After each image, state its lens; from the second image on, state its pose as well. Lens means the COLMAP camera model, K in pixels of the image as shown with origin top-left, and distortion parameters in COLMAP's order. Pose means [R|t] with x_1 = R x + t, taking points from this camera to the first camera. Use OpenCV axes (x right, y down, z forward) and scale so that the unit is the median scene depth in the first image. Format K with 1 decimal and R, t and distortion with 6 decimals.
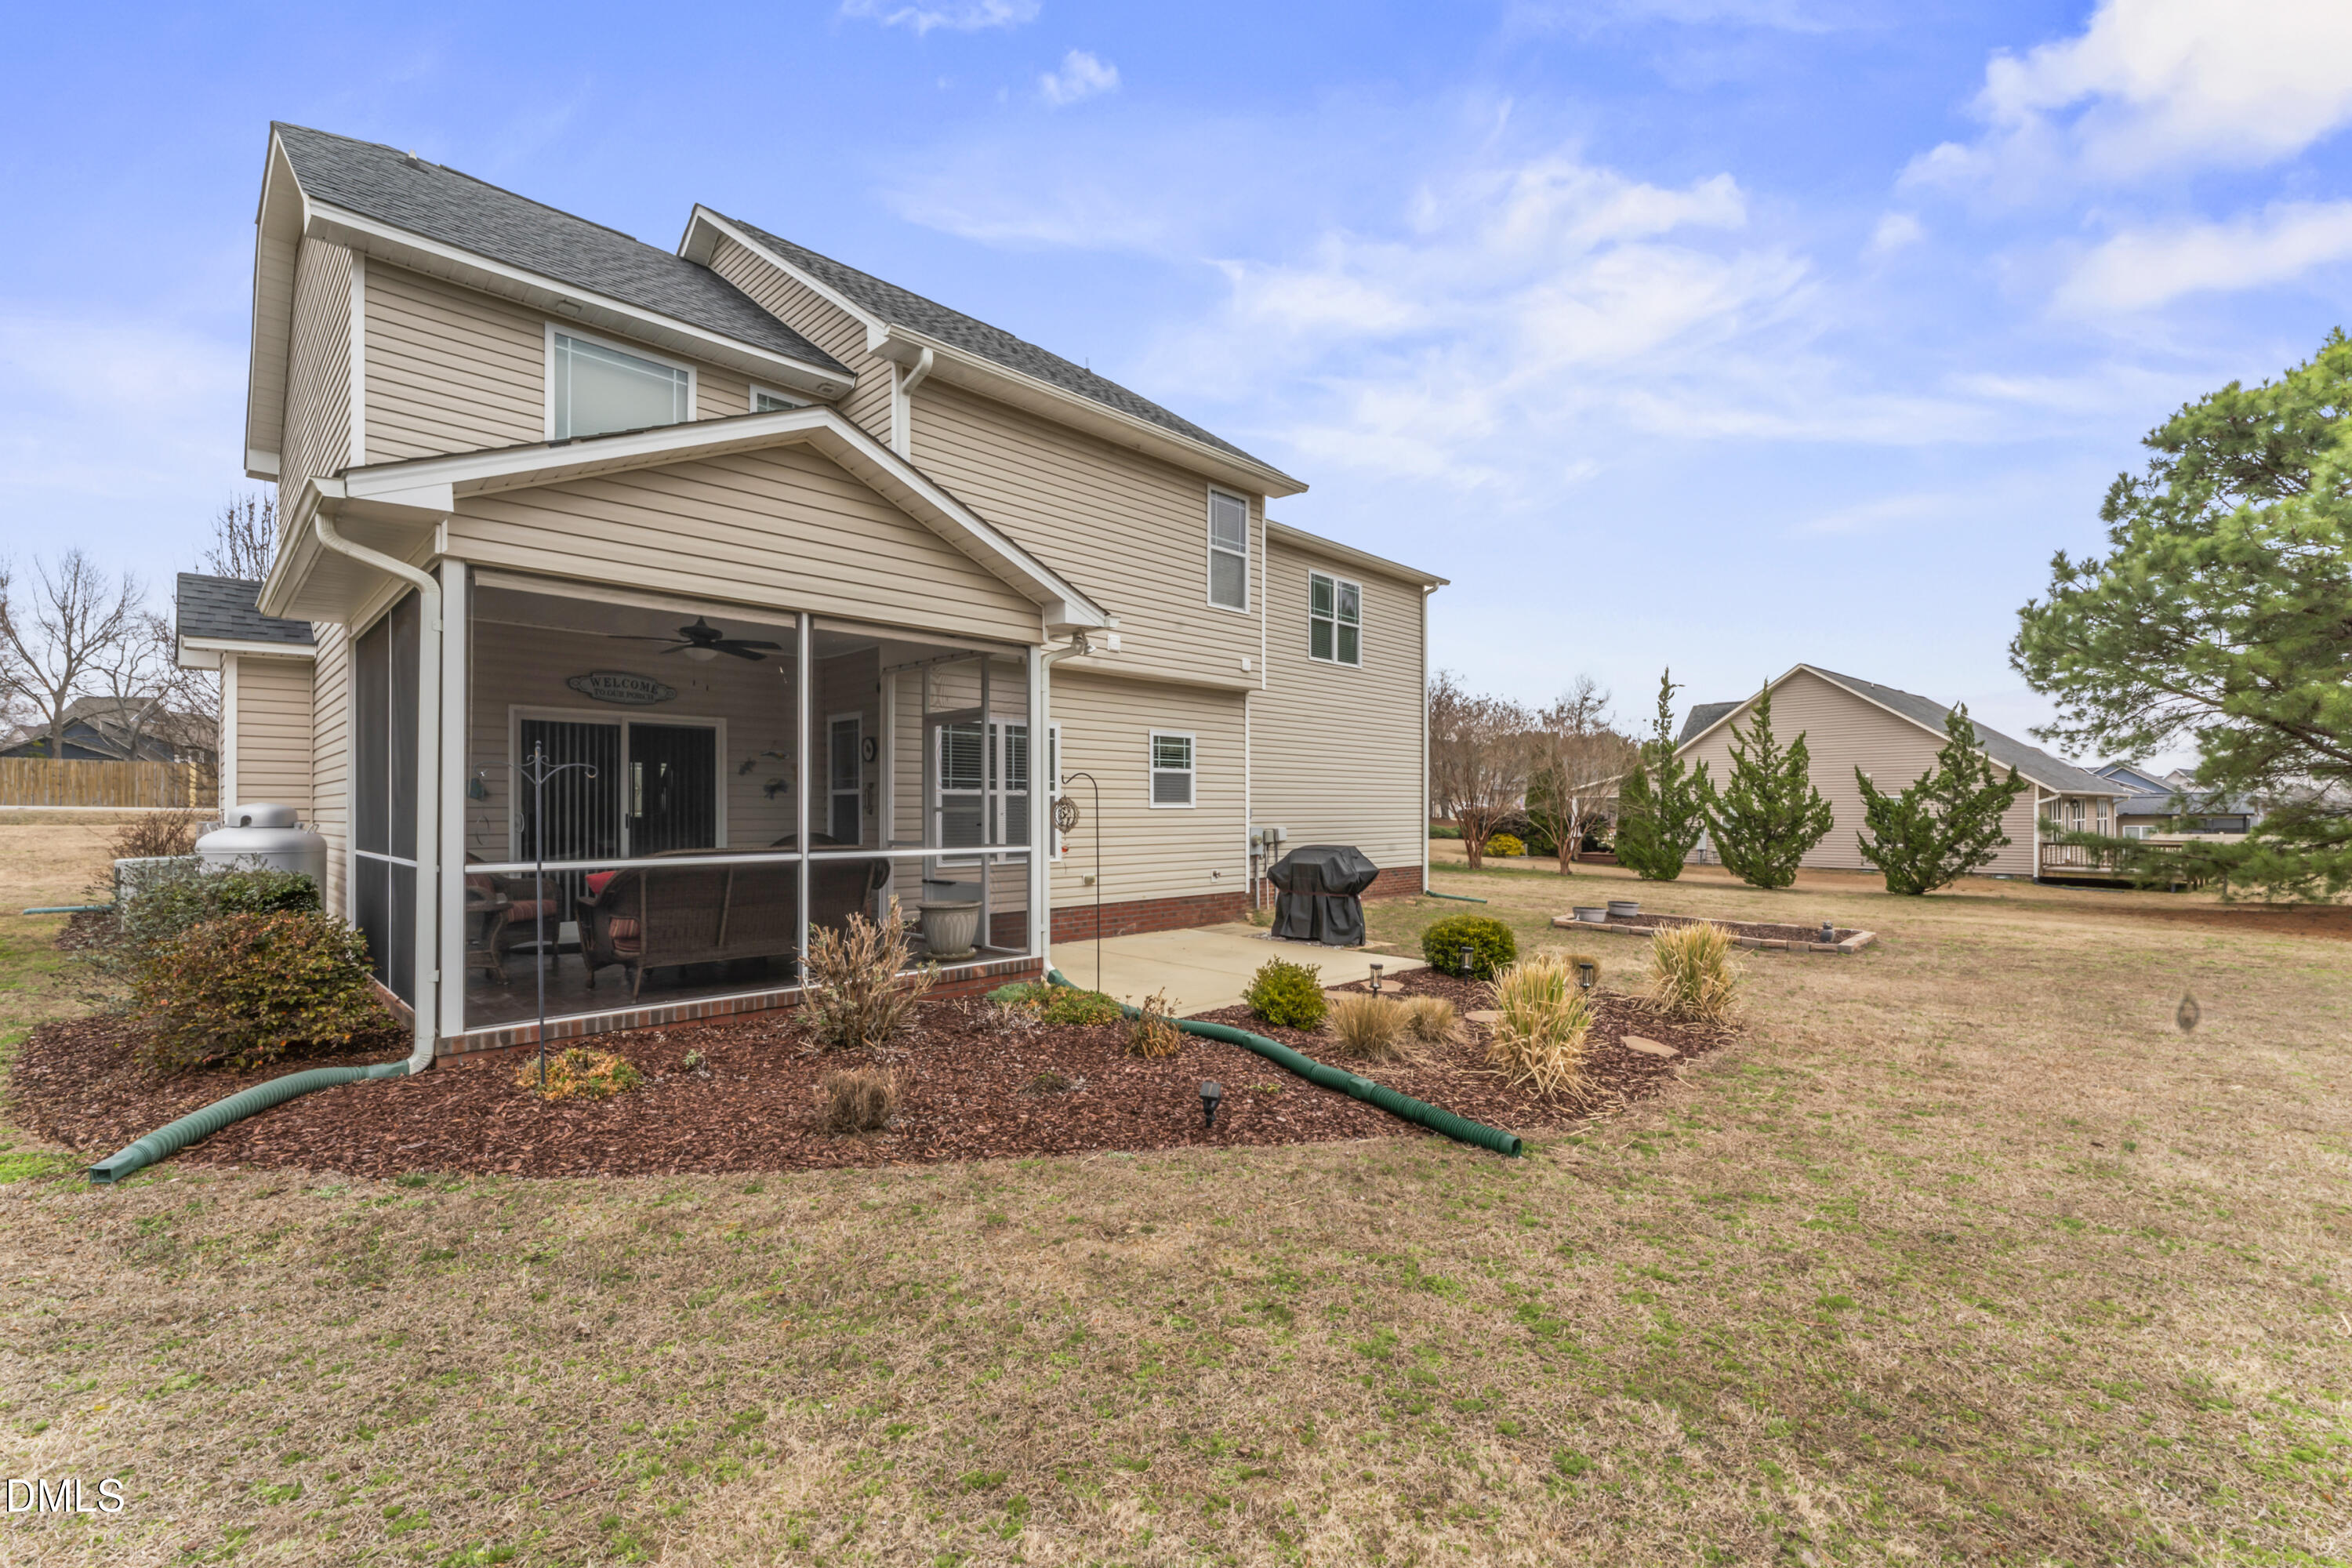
lens RADIAL K [[977.7, 0, 1180.4], [0, 977.7, 809.3], [0, 0, 1]] dist [-0.017270, -0.000099]
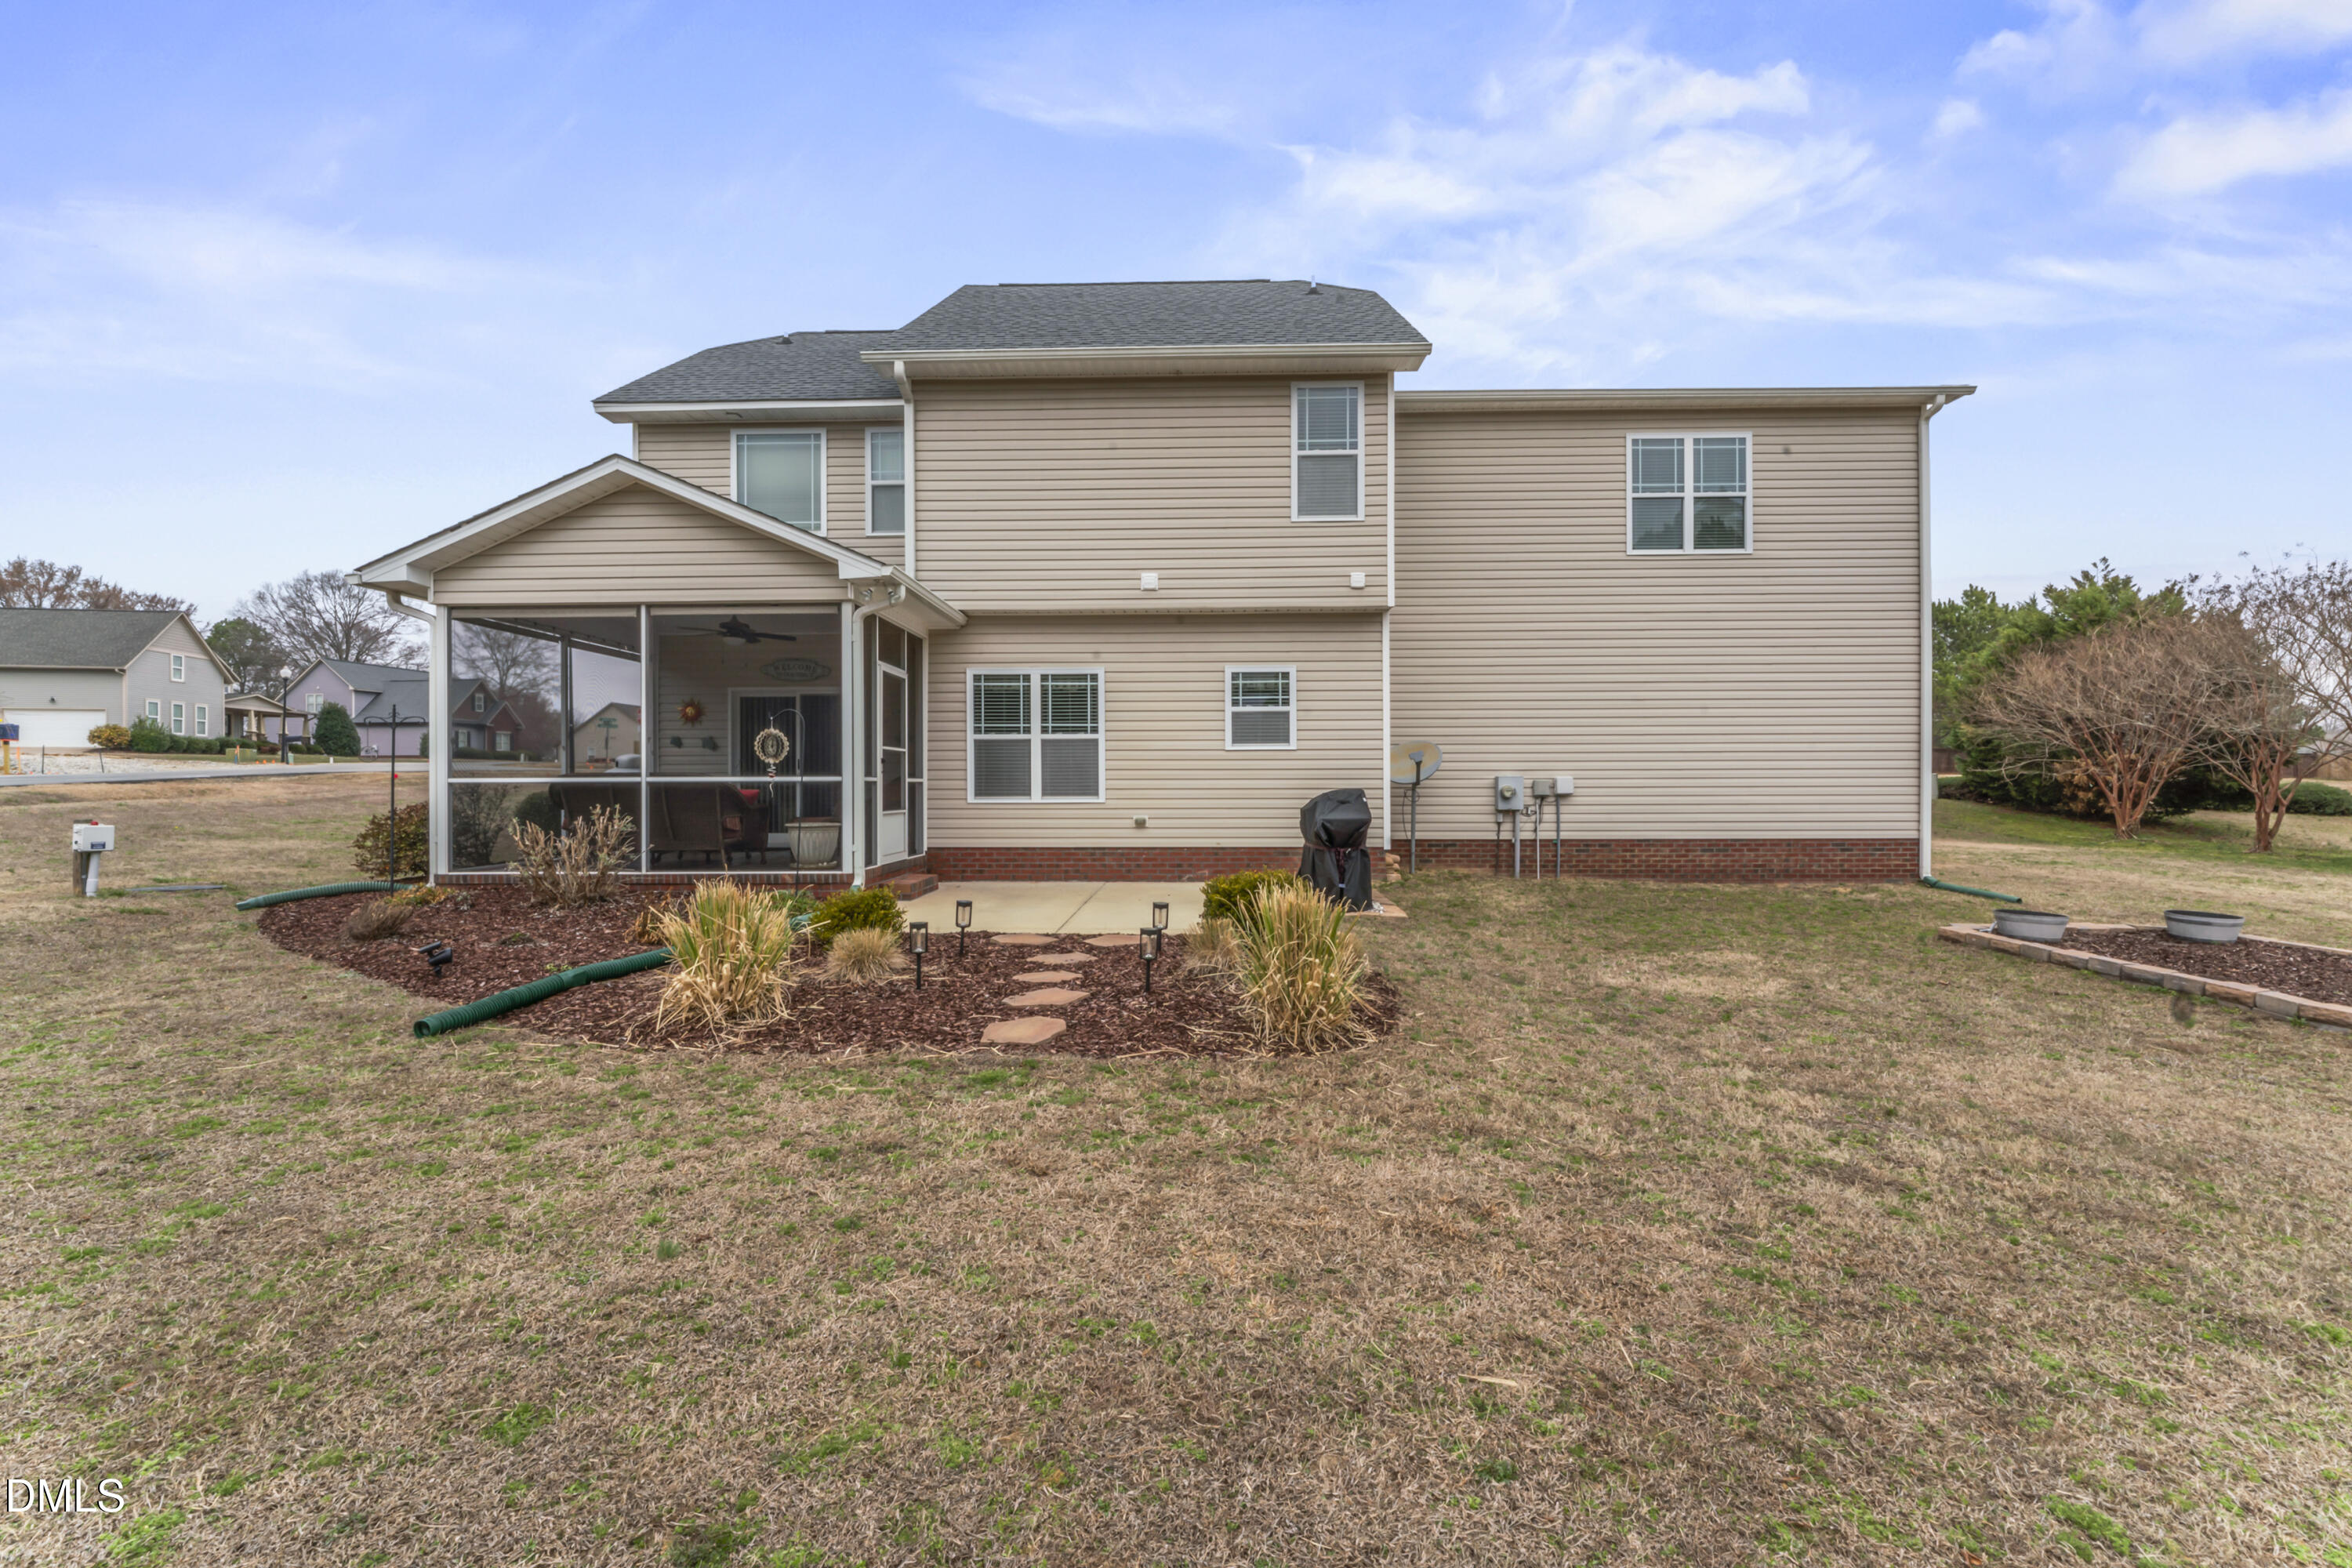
lens RADIAL K [[975.2, 0, 1176.0], [0, 975.2, 784.0], [0, 0, 1]] dist [-0.009774, 0.000359]
pose [[0.681376, -0.002079, -0.731931, 0.600758], [0.003534, 0.999994, 0.000449, 0.029963], [0.731925, -0.002893, 0.681379, 0.315890]]
